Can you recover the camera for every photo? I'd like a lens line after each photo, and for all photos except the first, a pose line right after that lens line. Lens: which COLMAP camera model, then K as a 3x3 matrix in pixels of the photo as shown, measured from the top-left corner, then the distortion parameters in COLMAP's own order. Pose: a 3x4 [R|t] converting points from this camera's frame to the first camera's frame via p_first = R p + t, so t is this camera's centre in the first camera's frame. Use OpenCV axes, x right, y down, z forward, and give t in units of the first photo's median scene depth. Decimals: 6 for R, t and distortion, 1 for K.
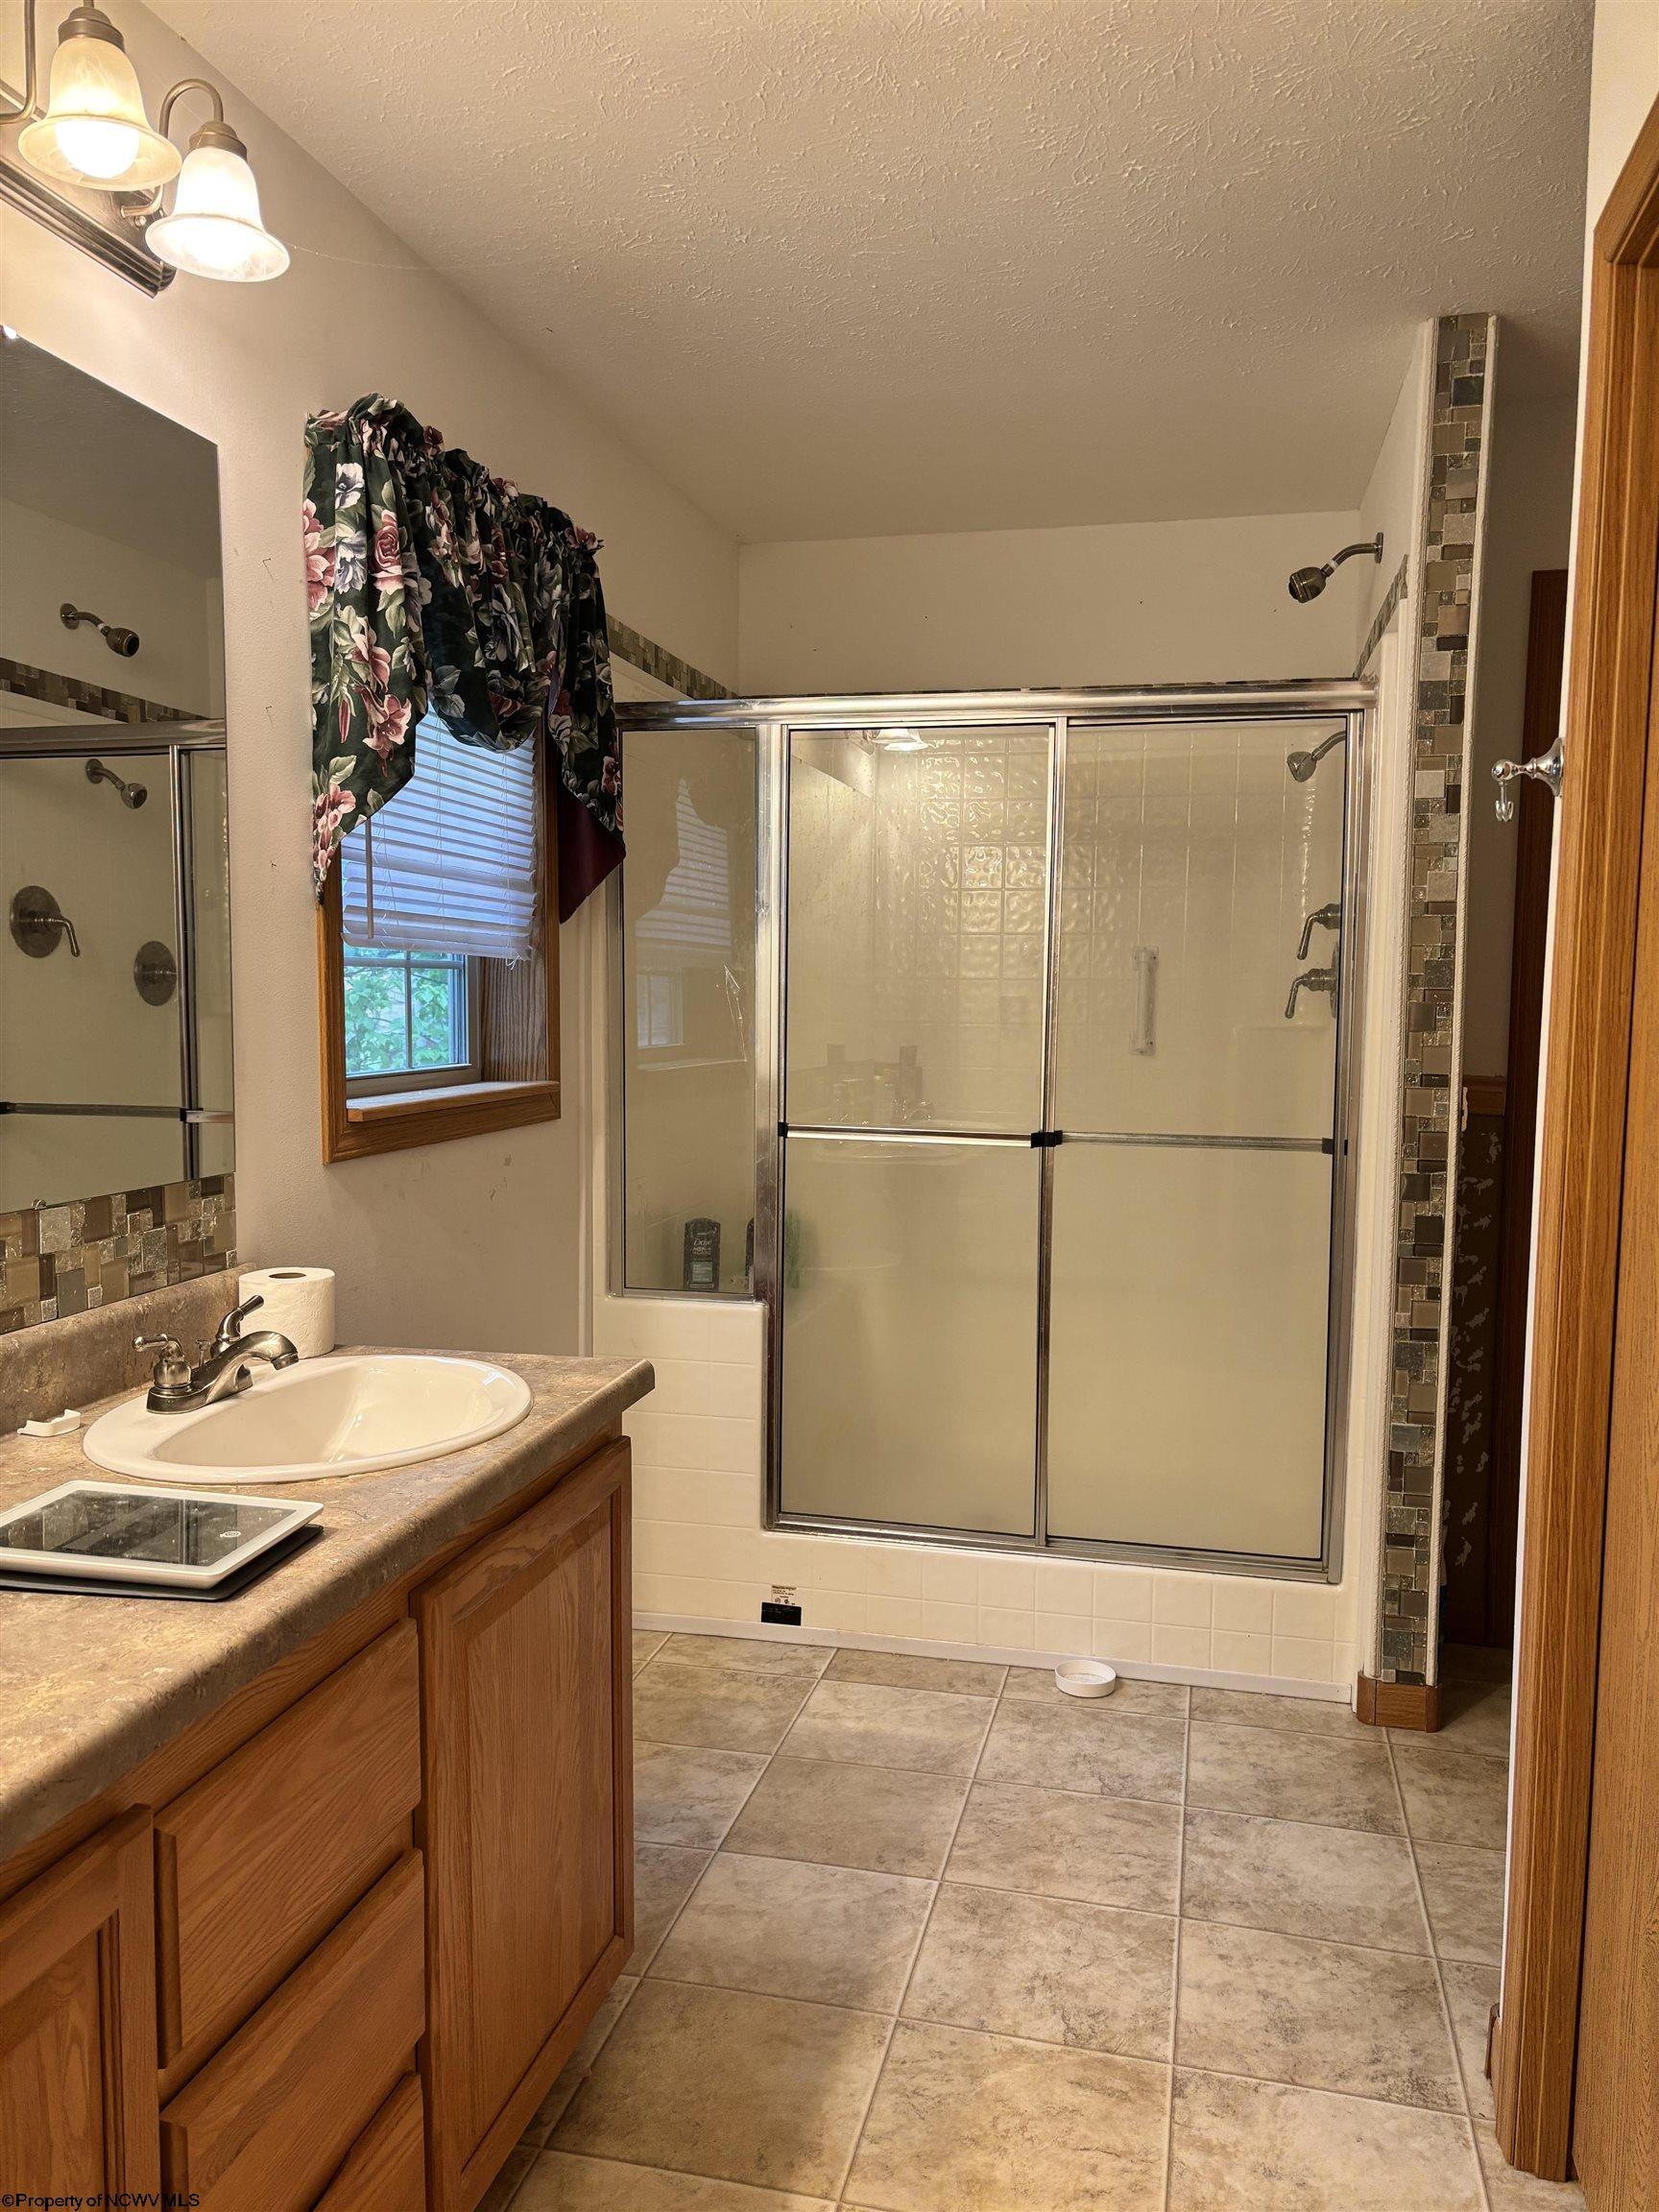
lens RADIAL K [[1659.8, 0, 827.2], [0, 1659.8, 1116.1], [0, 0, 1]] dist [-0.007218, -0.003231]
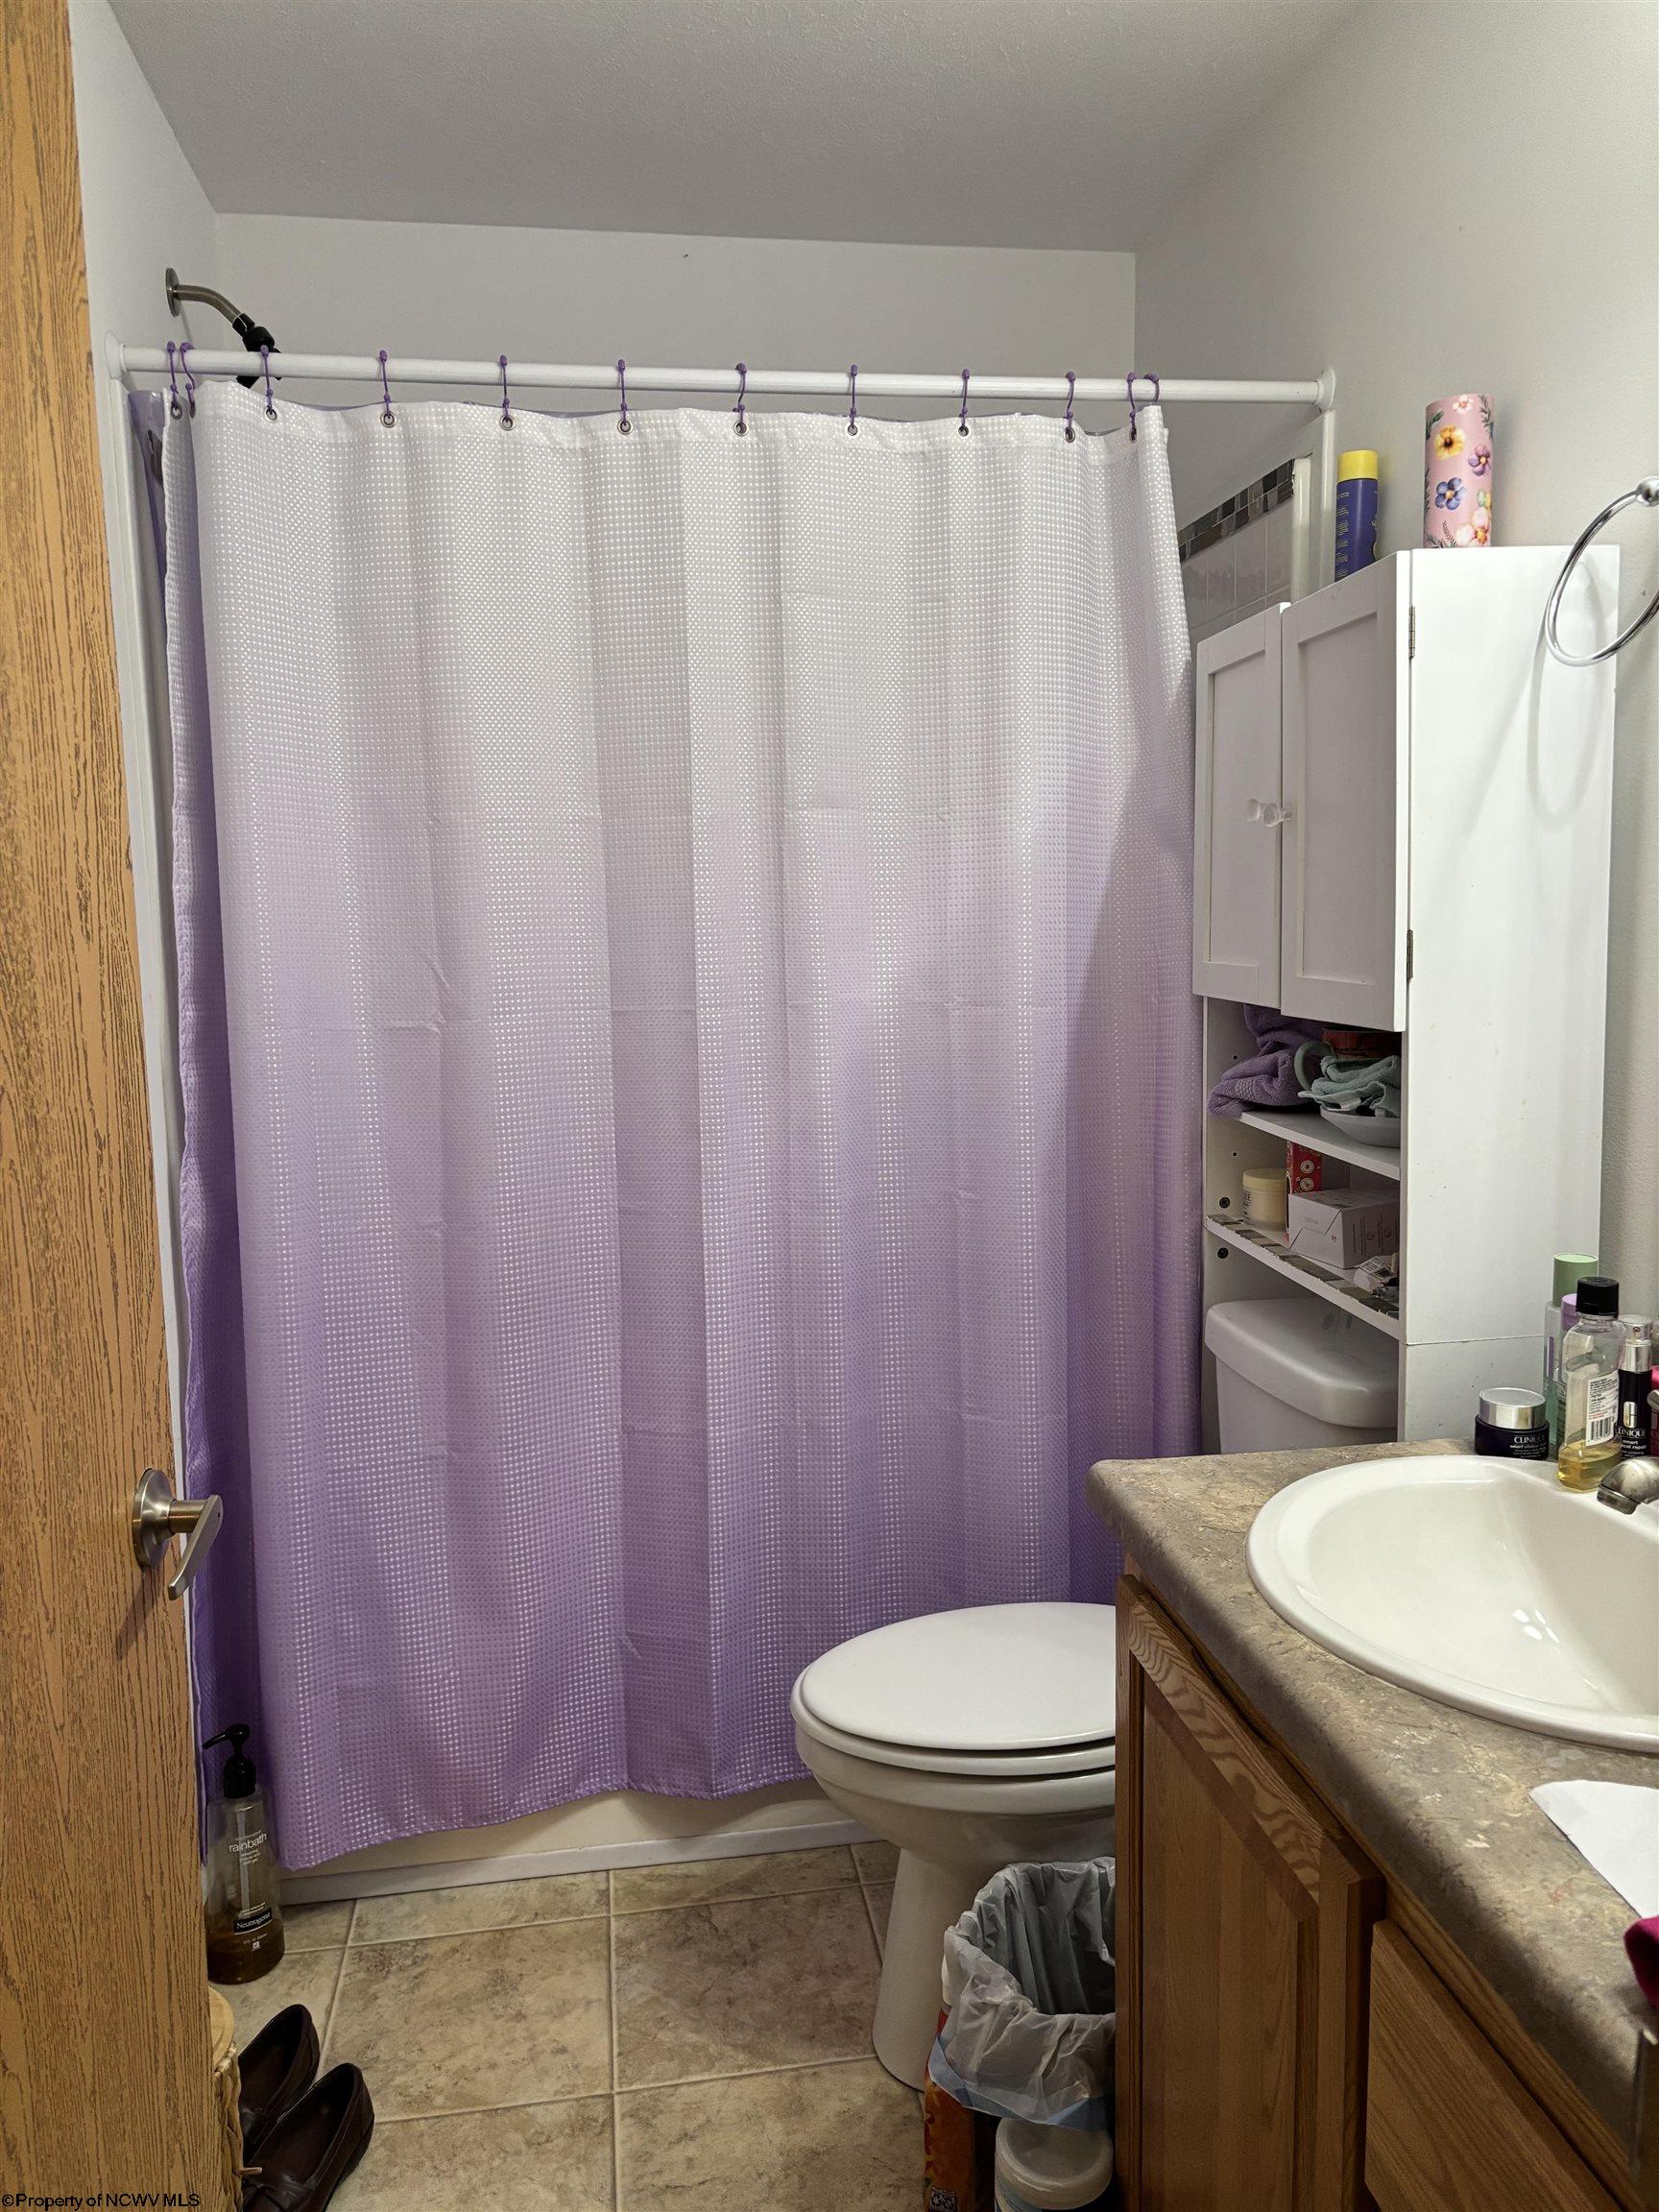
lens RADIAL K [[1659.8, 0, 829.6], [0, 1659.8, 1102.1], [0, 0, 1]] dist [-0.007218, -0.003231]
pose [[-0.930445, 0.018061, -0.365986, 0.432902], [-0.051386, 0.982484, 0.179123, -0.153597], [0.362810, 0.185471, -0.913219, 1.818196]]
